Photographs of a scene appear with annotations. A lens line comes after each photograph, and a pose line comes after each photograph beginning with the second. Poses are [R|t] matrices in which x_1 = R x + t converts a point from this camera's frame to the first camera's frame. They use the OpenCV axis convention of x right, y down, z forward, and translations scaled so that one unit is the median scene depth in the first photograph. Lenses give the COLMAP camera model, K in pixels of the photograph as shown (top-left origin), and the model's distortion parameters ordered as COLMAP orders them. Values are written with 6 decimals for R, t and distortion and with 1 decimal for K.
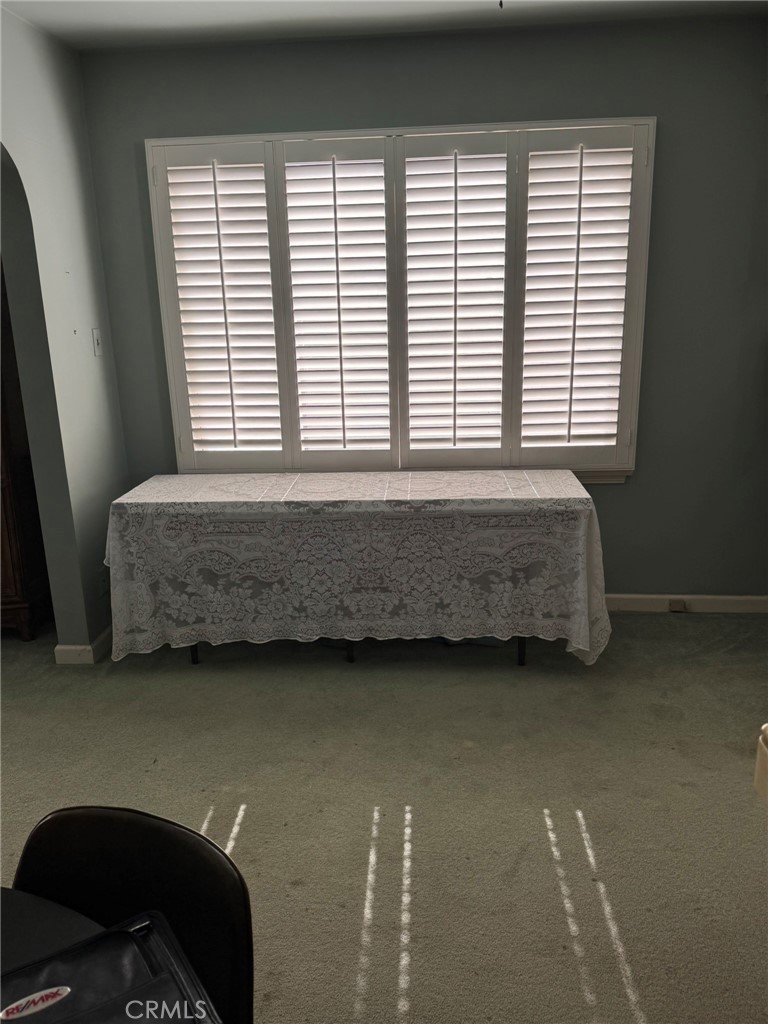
lens RADIAL K [[824.2, 0, 381.6], [0, 824.2, 514.5], [0, 0, 1]] dist [0.111572, -0.176478]
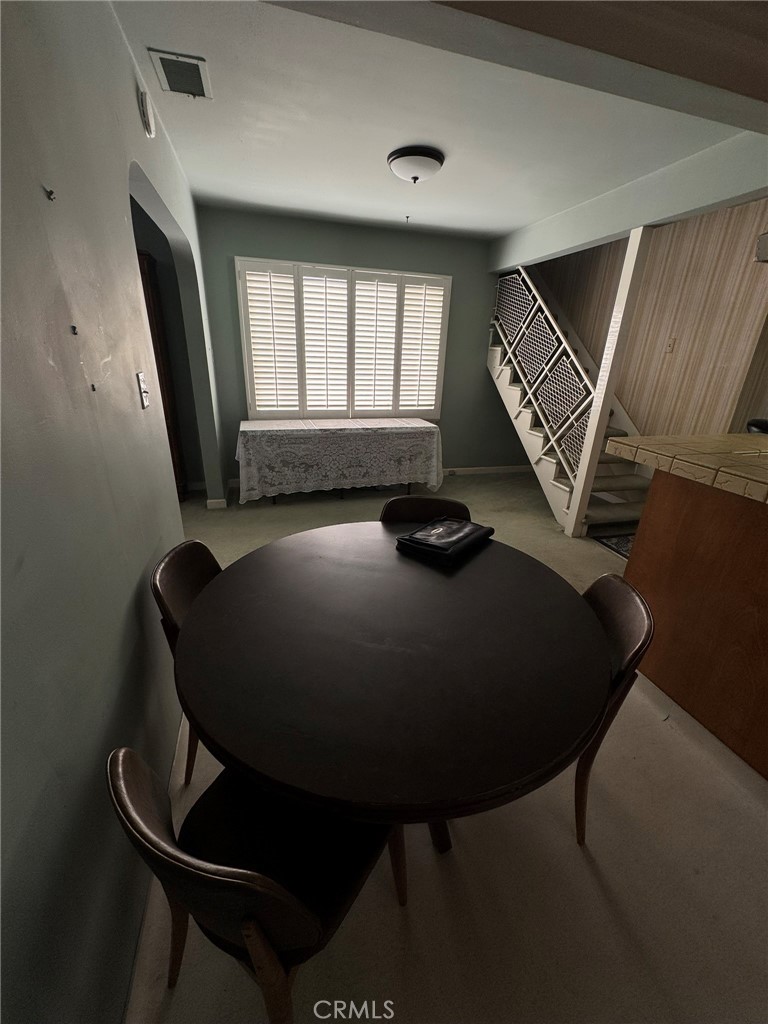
lens RADIAL K [[409.3, 0, 387.5], [0, 409.3, 509.0], [0, 0, 1]] dist [-0.000066, -0.000049]
pose [[0.930352, -0.075665, 0.358776, -0.355086], [0.036448, 0.992714, 0.114848, 0.079263], [-0.364853, -0.093772, 0.926331, -0.151430]]
